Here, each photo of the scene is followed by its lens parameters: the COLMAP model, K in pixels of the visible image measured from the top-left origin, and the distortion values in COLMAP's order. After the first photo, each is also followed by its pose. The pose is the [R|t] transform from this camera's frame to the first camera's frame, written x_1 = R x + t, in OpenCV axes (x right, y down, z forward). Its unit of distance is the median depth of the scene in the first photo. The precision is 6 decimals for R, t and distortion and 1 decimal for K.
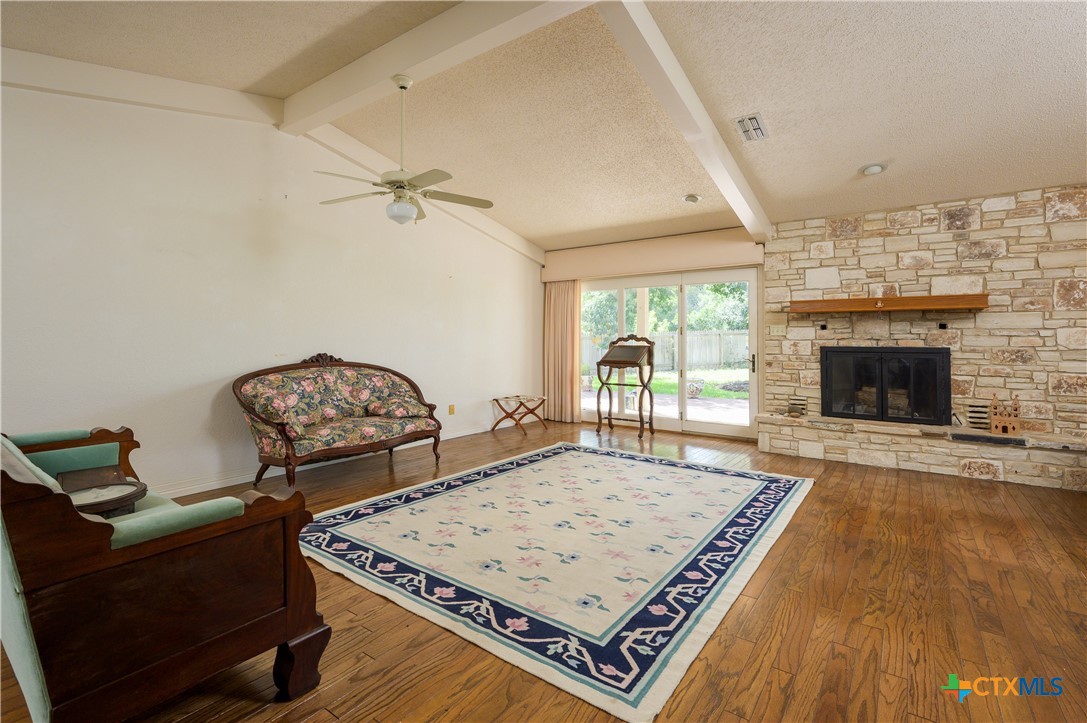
lens RADIAL K [[500.0, 0, 539.5], [0, 500.0, 332.2], [0, 0, 1]] dist [0.002210, 0.001356]
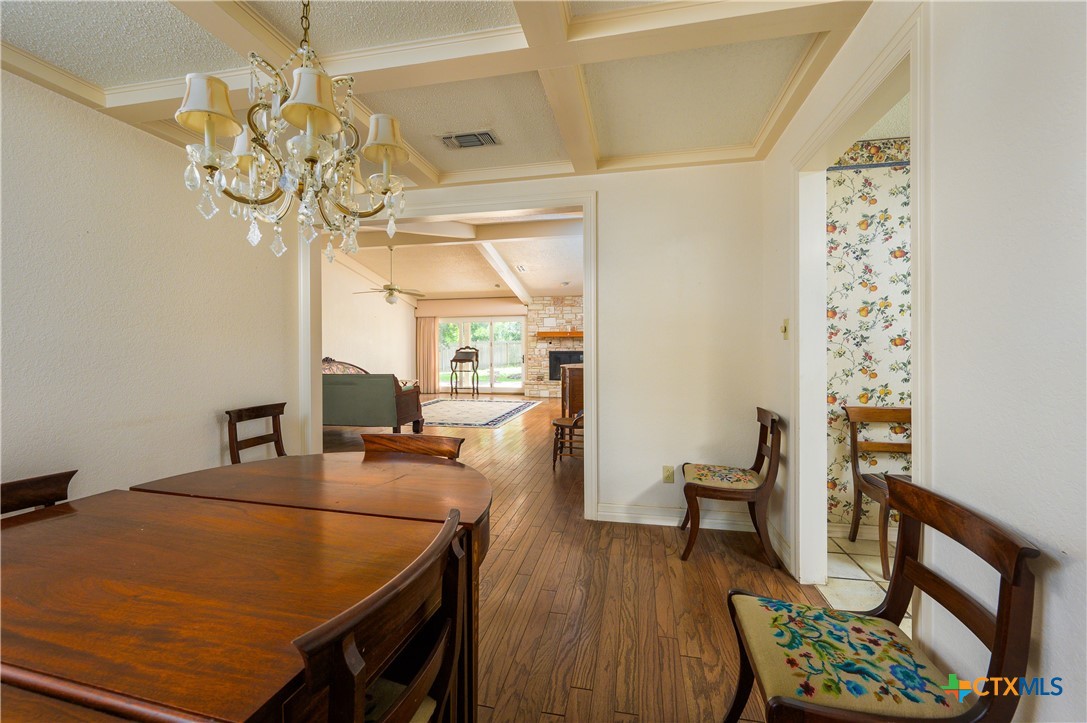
lens RADIAL K [[423.8, 0, 545.8], [0, 423.8, 344.3], [0, 0, 1]] dist [-0.003228, -0.000178]
pose [[0.904885, -0.003639, 0.425641, -0.266115], [-0.000499, 0.999954, 0.009610, -0.020022], [-0.425656, -0.008908, 0.904841, -0.701048]]
